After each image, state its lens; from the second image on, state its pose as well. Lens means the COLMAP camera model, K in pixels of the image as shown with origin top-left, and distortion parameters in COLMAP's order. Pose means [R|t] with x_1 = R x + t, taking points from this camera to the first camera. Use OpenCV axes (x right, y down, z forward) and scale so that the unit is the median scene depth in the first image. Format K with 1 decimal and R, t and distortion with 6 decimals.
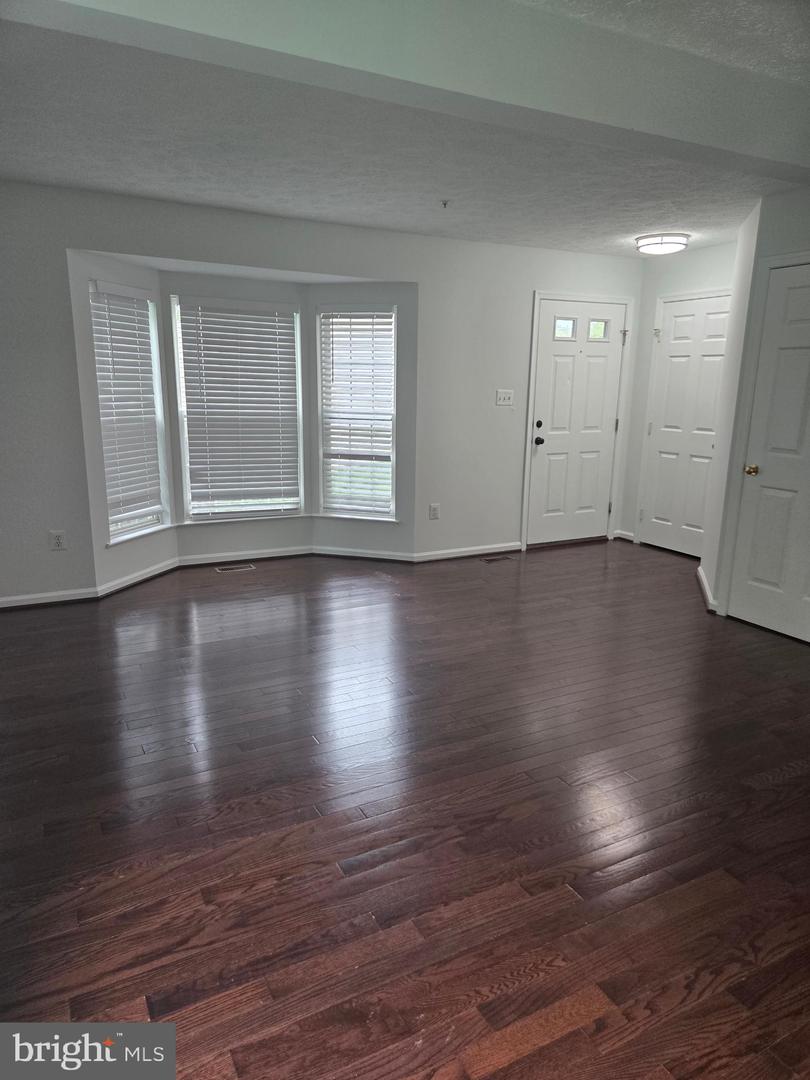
lens RADIAL K [[725.2, 0, 396.4], [0, 725.2, 544.3], [0, 0, 1]] dist [0.078127, -0.055757]
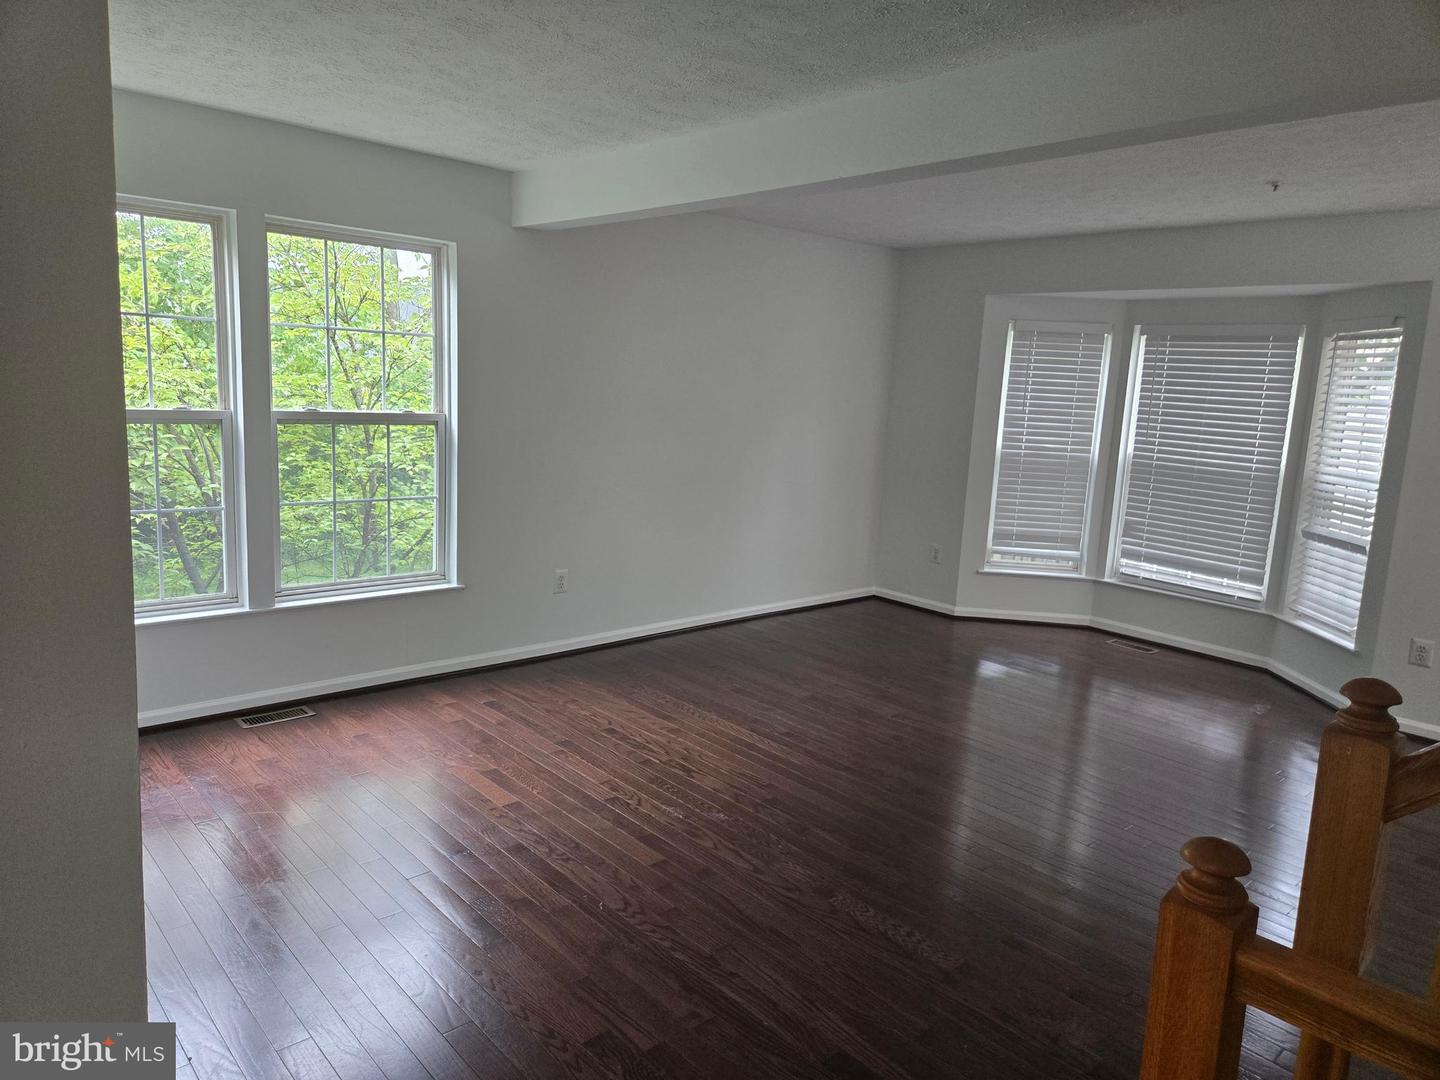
lens RADIAL K [[966.9, 0, 704.6], [0, 966.9, 531.9], [0, 0, 1]] dist [0.078127, -0.055757]
pose [[0.228246, 0.148248, -0.962251, 0.715978], [-0.261746, 0.961296, 0.086015, -0.059645], [0.937760, 0.232232, 0.258215, 0.244599]]
